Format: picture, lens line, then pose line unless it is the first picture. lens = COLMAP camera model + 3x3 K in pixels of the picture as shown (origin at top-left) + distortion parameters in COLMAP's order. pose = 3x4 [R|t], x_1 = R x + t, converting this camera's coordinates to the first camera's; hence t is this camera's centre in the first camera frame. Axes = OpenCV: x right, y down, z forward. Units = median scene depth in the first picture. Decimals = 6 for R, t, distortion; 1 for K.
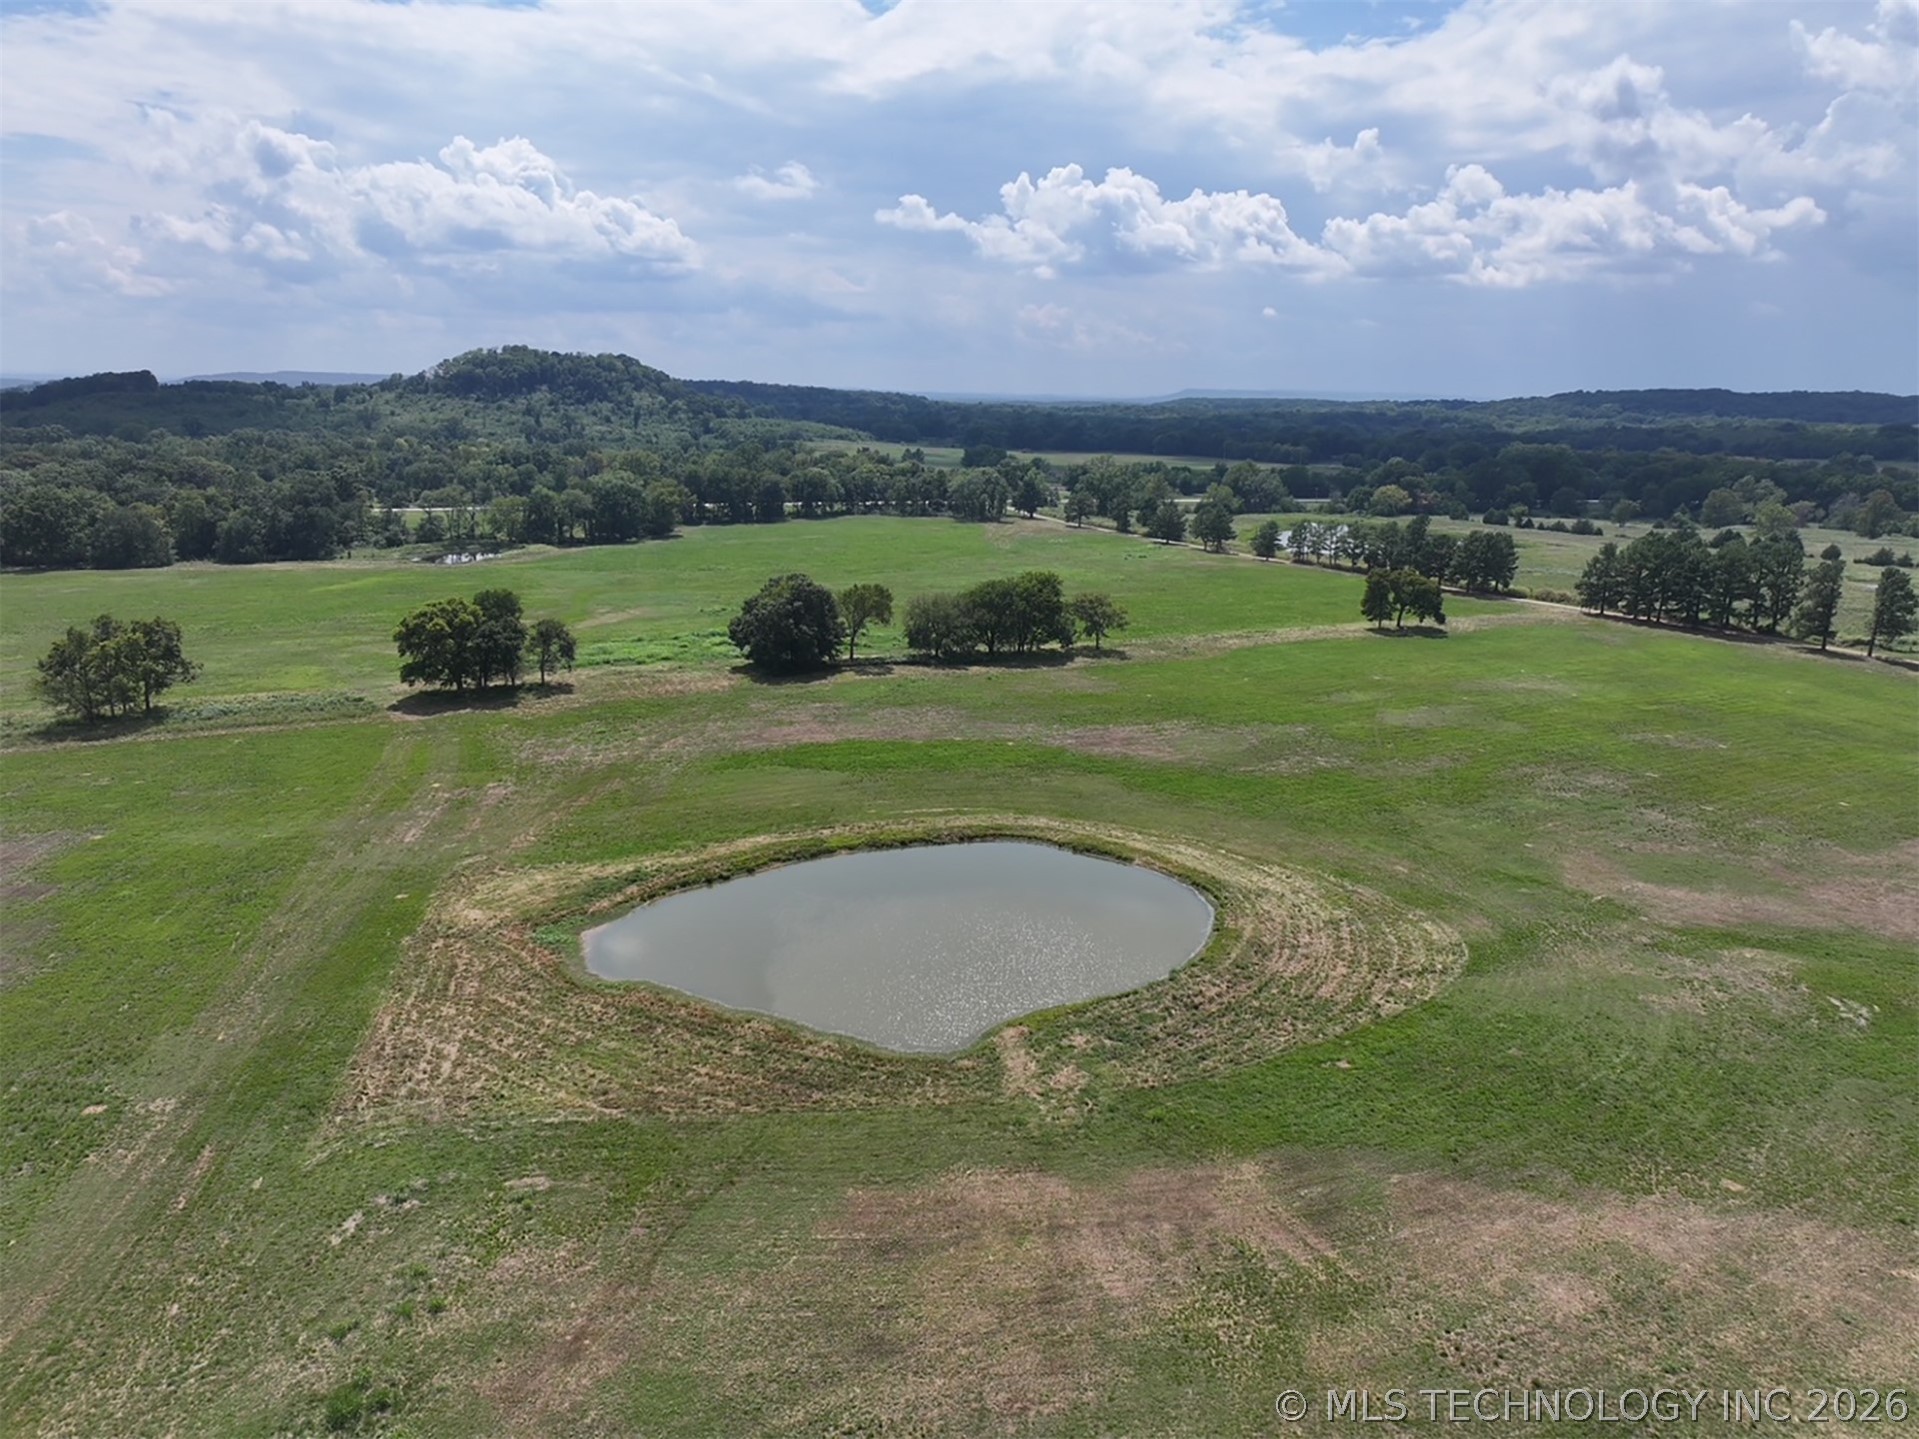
lens RADIAL K [[1417.1, 0, 959.5], [0, 1417.1, 719.5], [0, 0, 1]] dist [-0.025700, 0.043187]
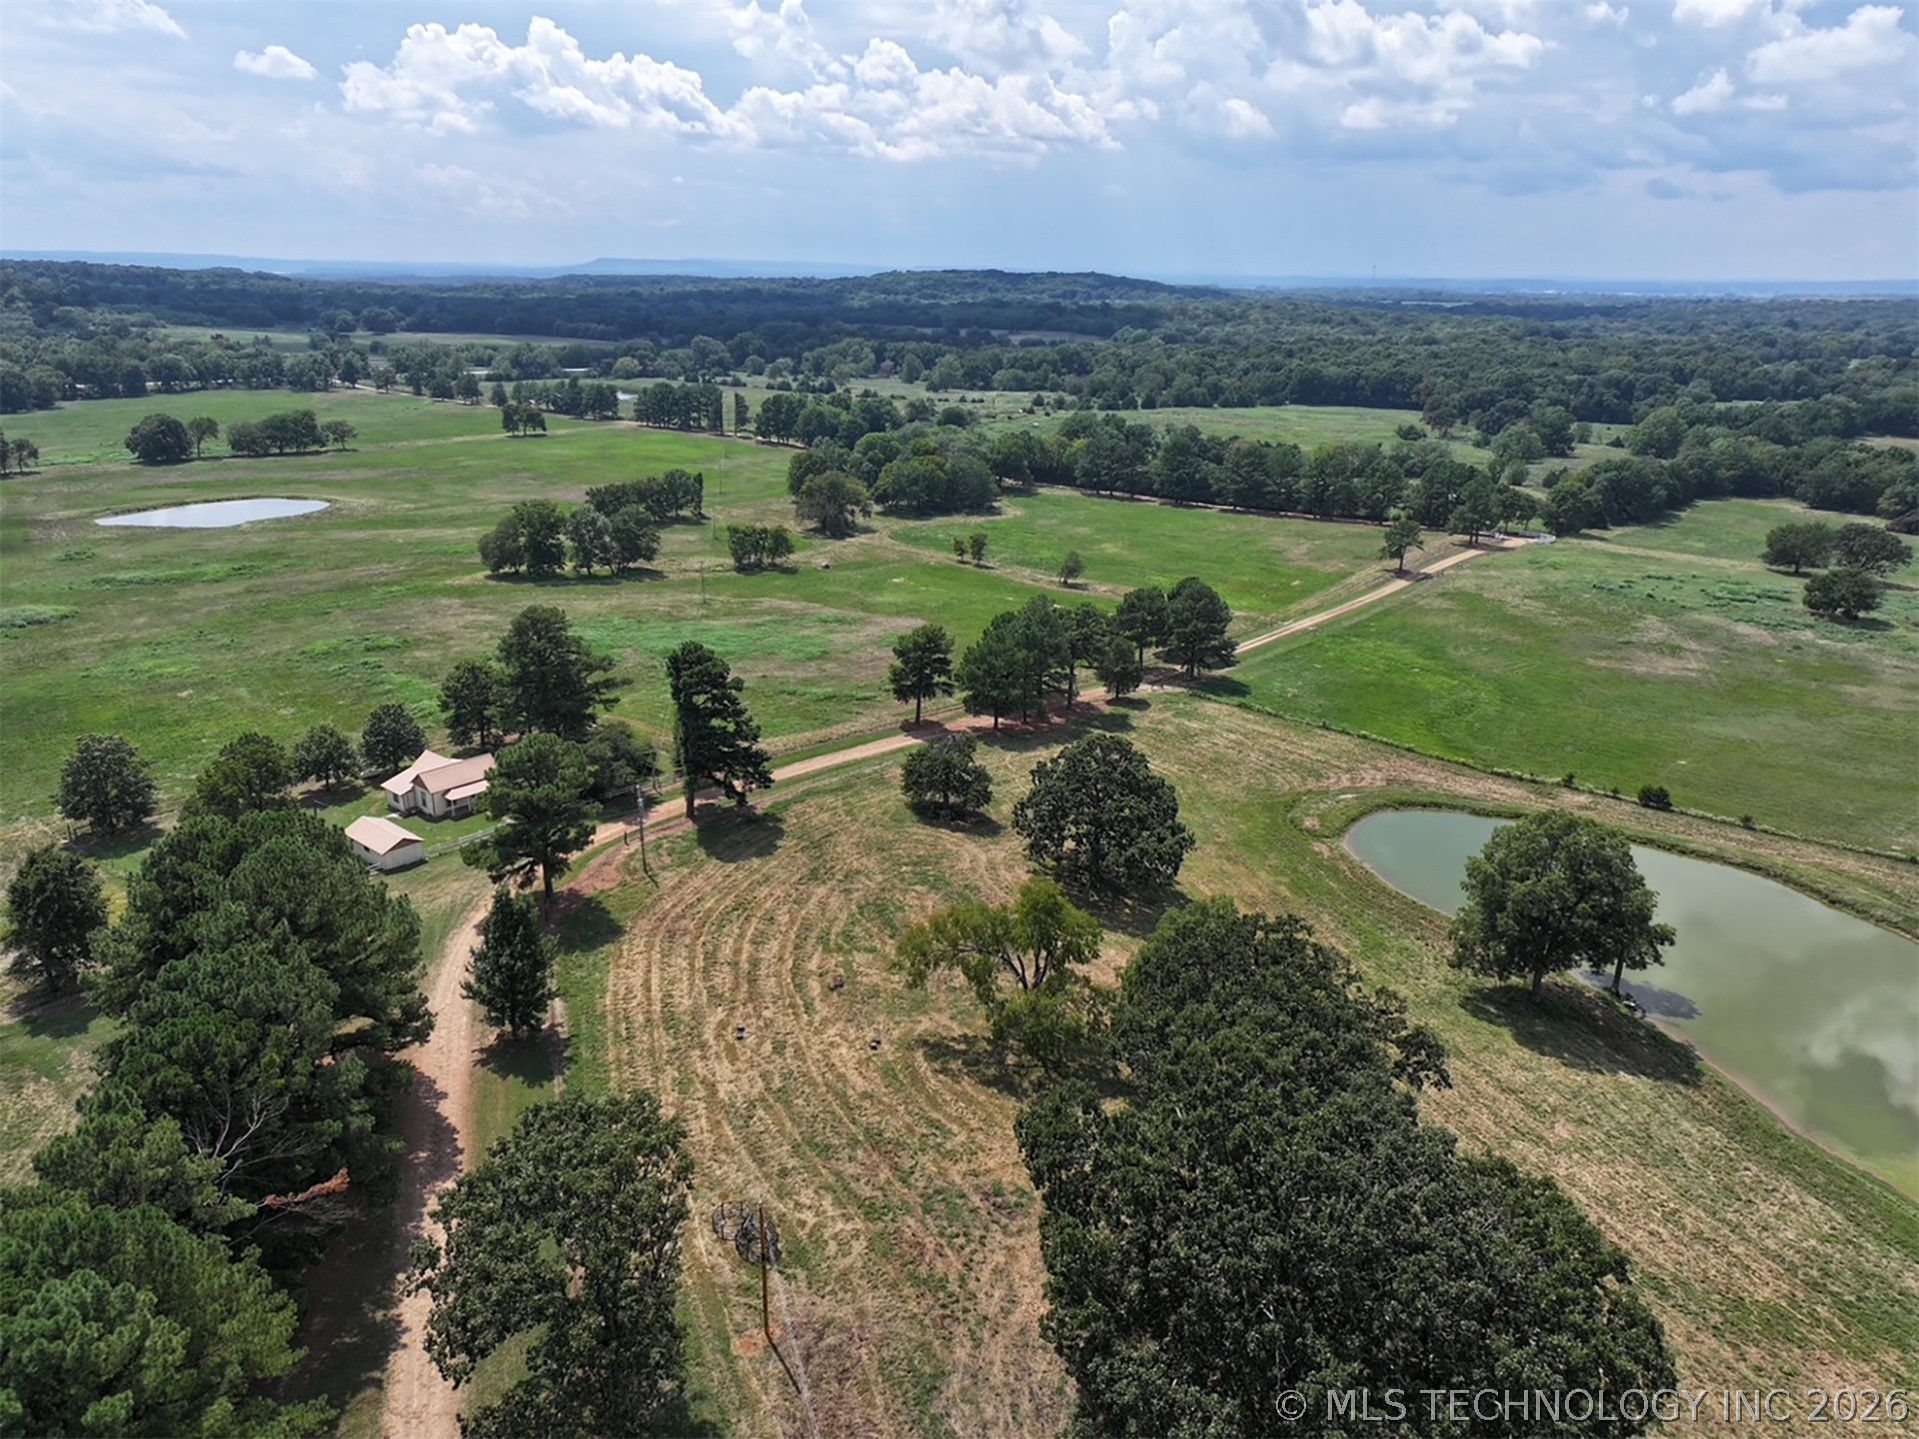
lens RADIAL K [[1417.1, 0, 959.5], [0, 1417.1, 719.5], [0, 0, 1]] dist [-0.025700, 0.043187]
pose [[0.924080, -0.116202, 0.364105, 0.060212], [0.084457, 0.991194, 0.101984, 0.087567], [-0.372750, -0.063491, 0.925757, -0.514569]]
